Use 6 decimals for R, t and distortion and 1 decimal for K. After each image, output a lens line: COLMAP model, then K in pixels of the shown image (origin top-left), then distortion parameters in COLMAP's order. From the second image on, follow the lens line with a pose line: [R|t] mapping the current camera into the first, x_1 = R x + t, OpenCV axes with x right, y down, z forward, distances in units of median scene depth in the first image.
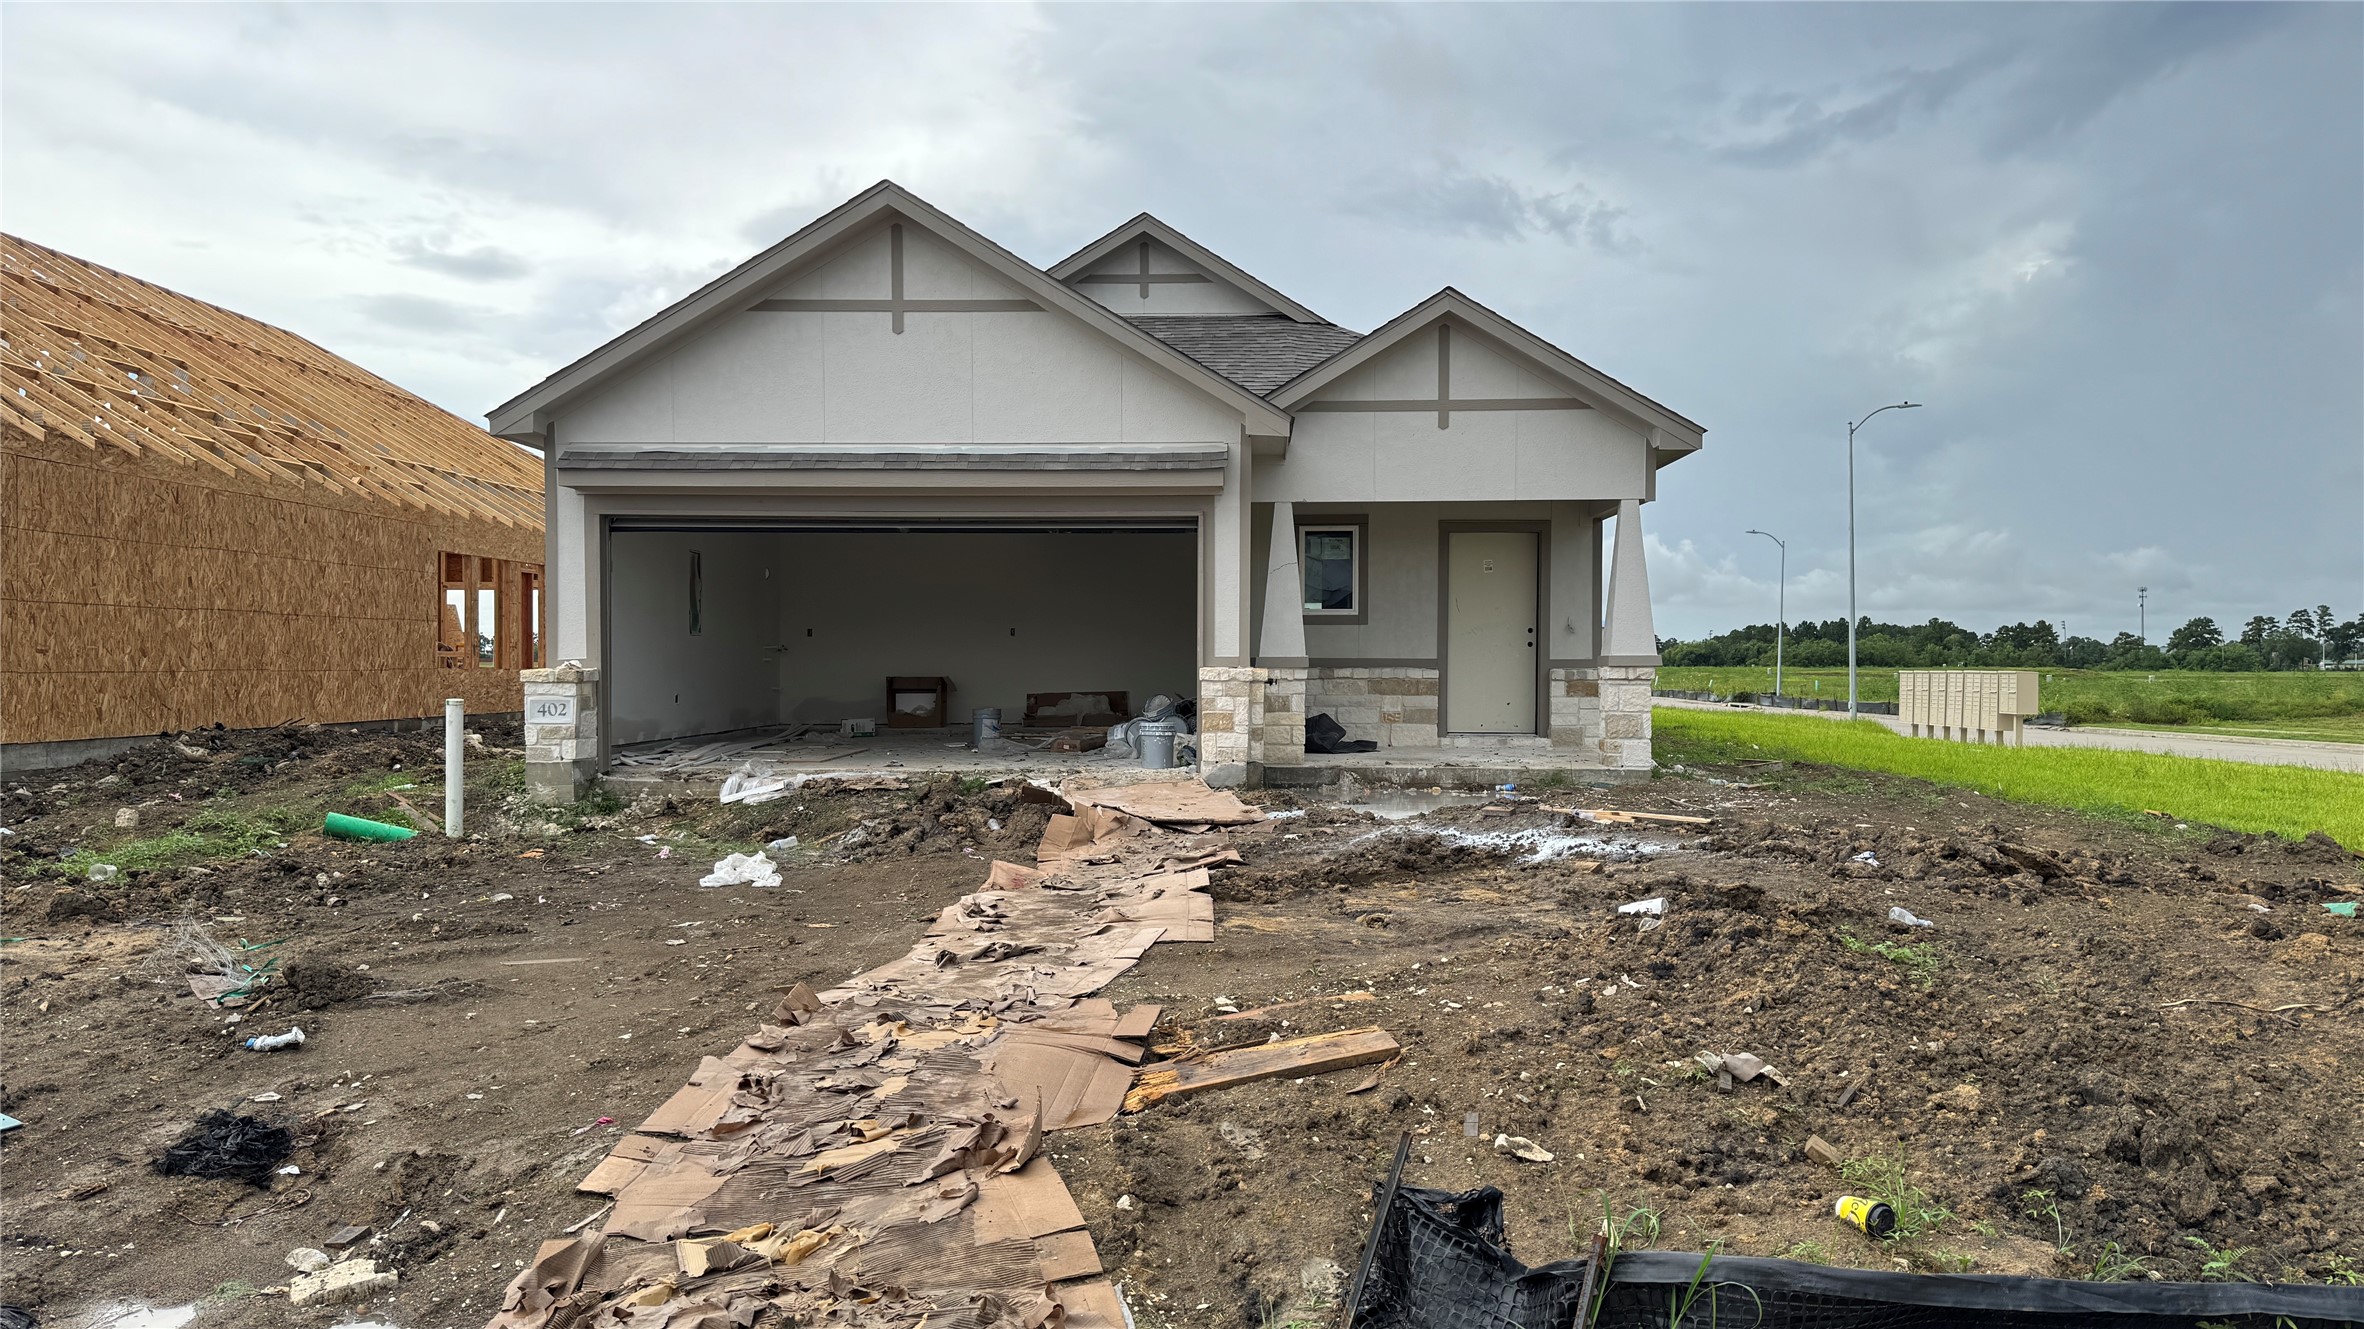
lens RADIAL K [[1635.8, 0, 1184.3], [0, 1635.8, 675.2], [0, 0, 1]] dist [0.178768, -0.282693]
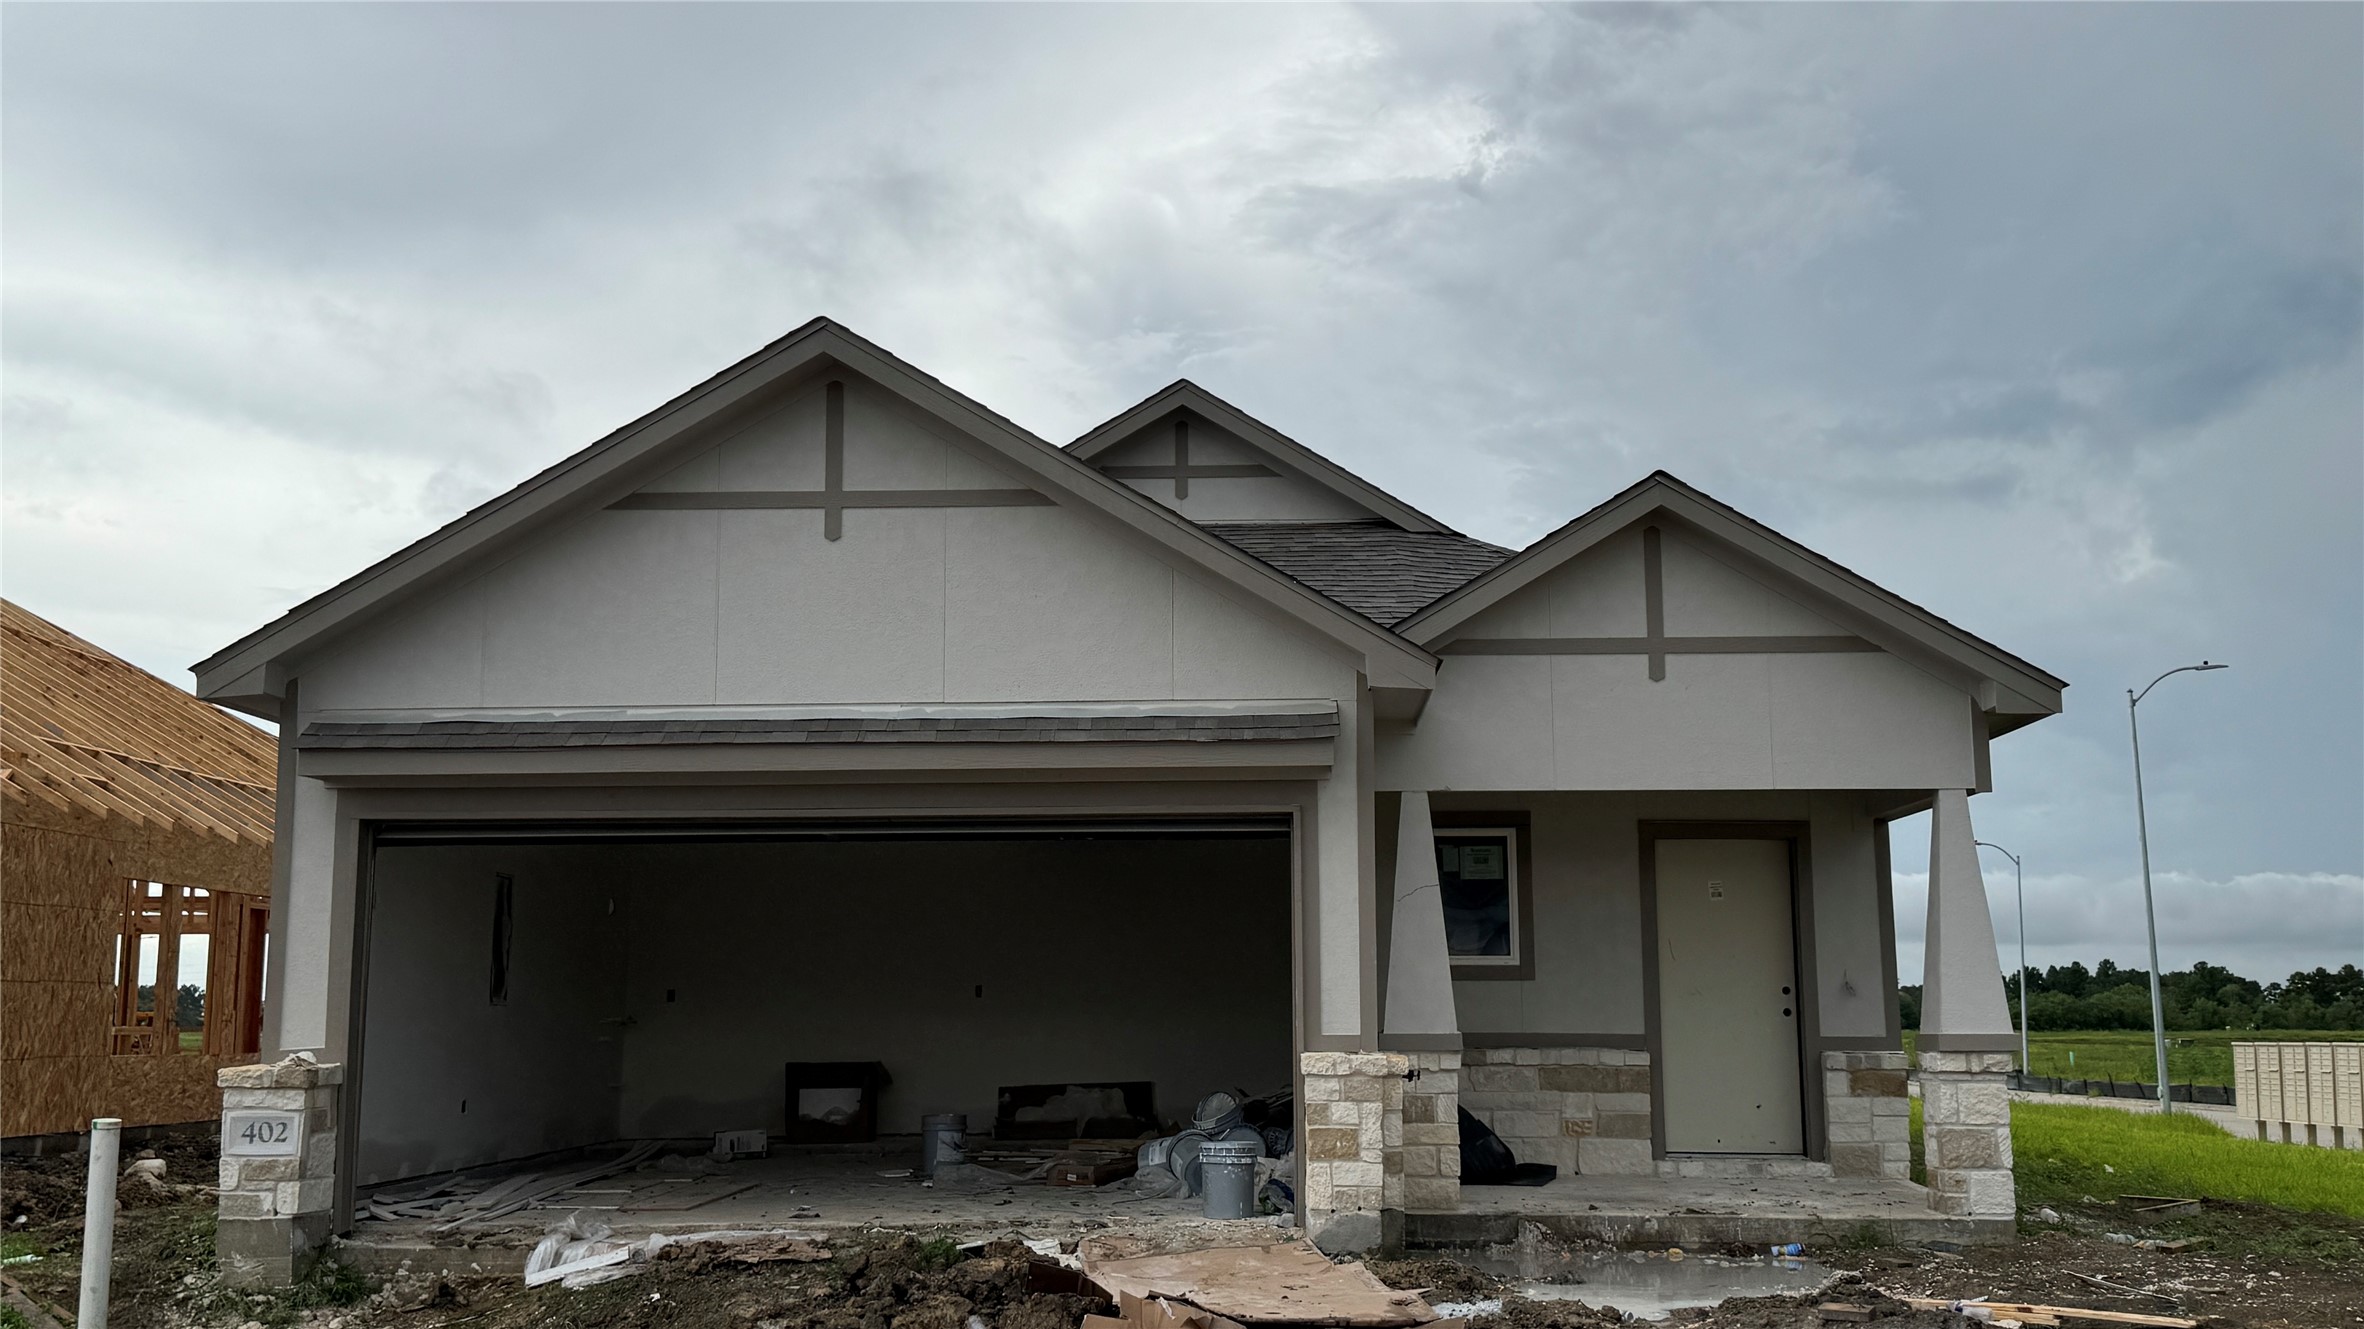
lens RADIAL K [[2230.5, 0, 1182.2], [0, 2230.5, 676.1], [0, 0, 1]] dist [0.209505, -0.472878]
pose [[0.999977, -0.003310, 0.005906, -0.037091], [0.004210, 0.987170, -0.159616, -0.009368], [-0.005302, 0.159638, 0.987161, 0.117954]]
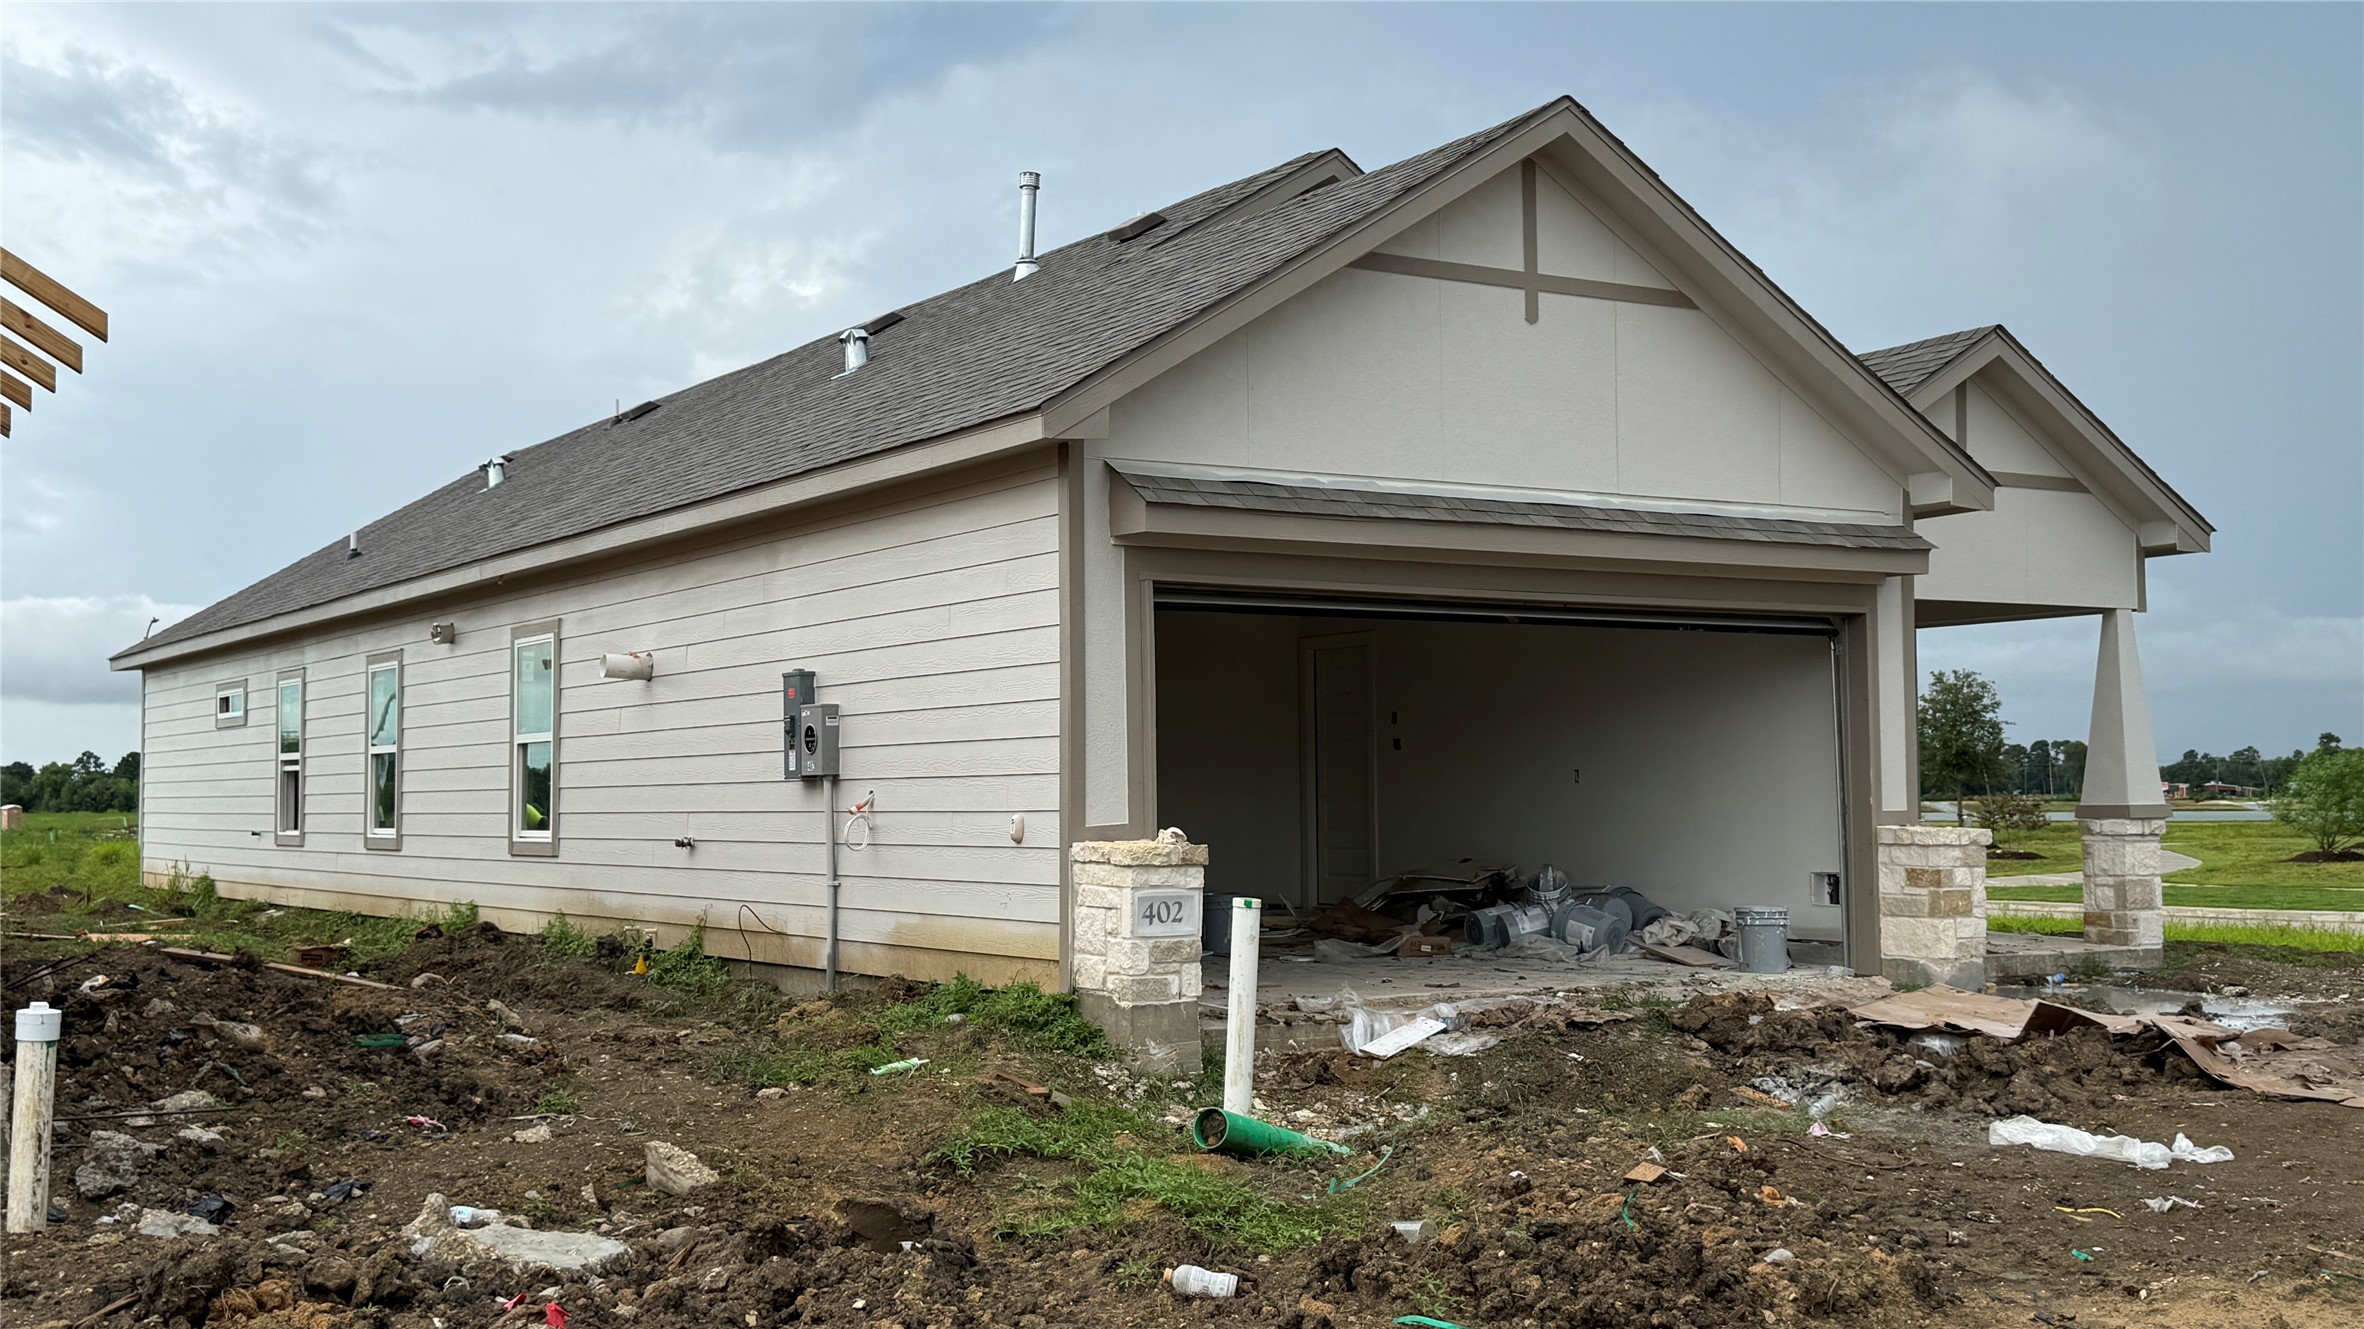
lens RADIAL K [[2576.8, 0, 1182.0], [0, 2576.8, 664.5], [0, 0, 1]] dist [0.082851, -0.009337]
pose [[0.822977, 0.022124, 0.567644, -0.814923], [0.011706, 0.998369, -0.055884, -0.014390], [-0.567955, 0.052636, 0.821375, 0.227736]]
